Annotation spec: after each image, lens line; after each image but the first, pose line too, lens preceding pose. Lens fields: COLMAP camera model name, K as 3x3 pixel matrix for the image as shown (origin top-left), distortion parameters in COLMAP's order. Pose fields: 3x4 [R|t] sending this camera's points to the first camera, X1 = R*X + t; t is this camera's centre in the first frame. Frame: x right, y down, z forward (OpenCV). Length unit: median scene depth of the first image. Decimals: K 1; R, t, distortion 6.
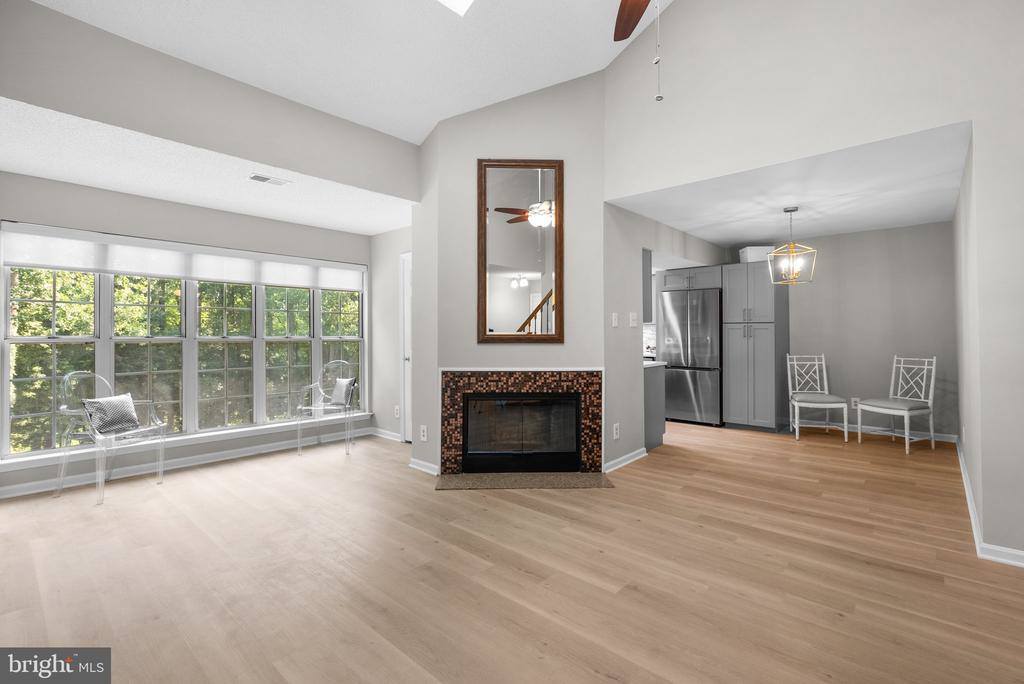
lens RADIAL K [[470.2, 0, 510.9], [0, 470.2, 328.0], [0, 0, 1]] dist [0.001166, 0.000183]
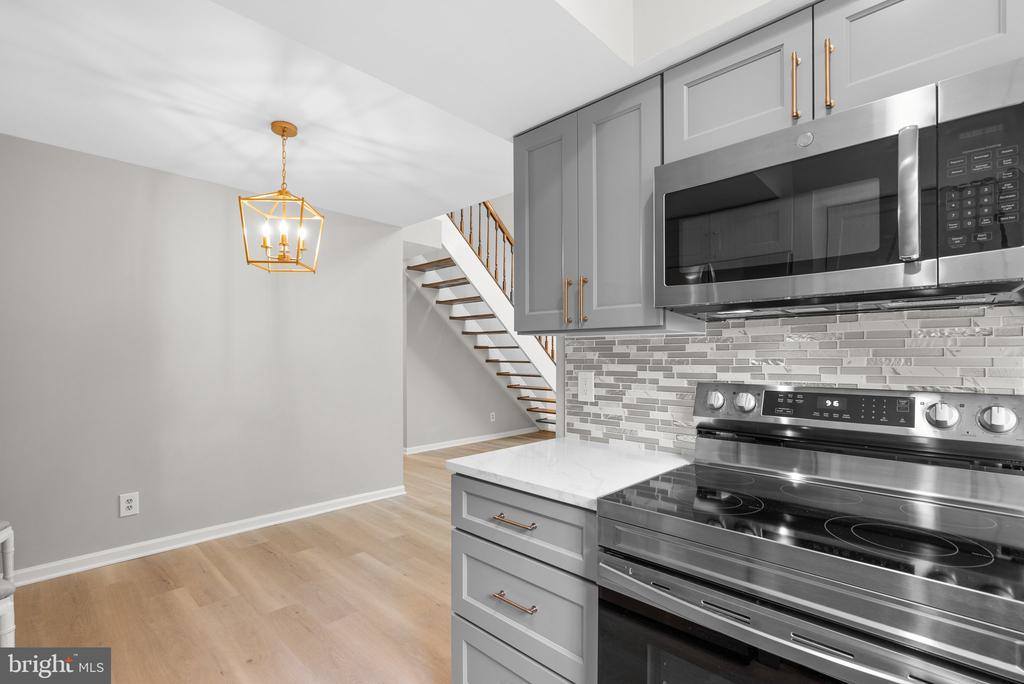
lens RADIAL K [[472.2, 0, 511.7], [0, 472.2, 354.7], [0, 0, 1]] dist [0.000369, 0.000036]
pose [[-0.999554, 0.001553, 0.029829, 0.275865], [0.001264, 0.999952, -0.009708, 0.005916], [-0.029842, -0.009666, -0.999508, 1.288555]]
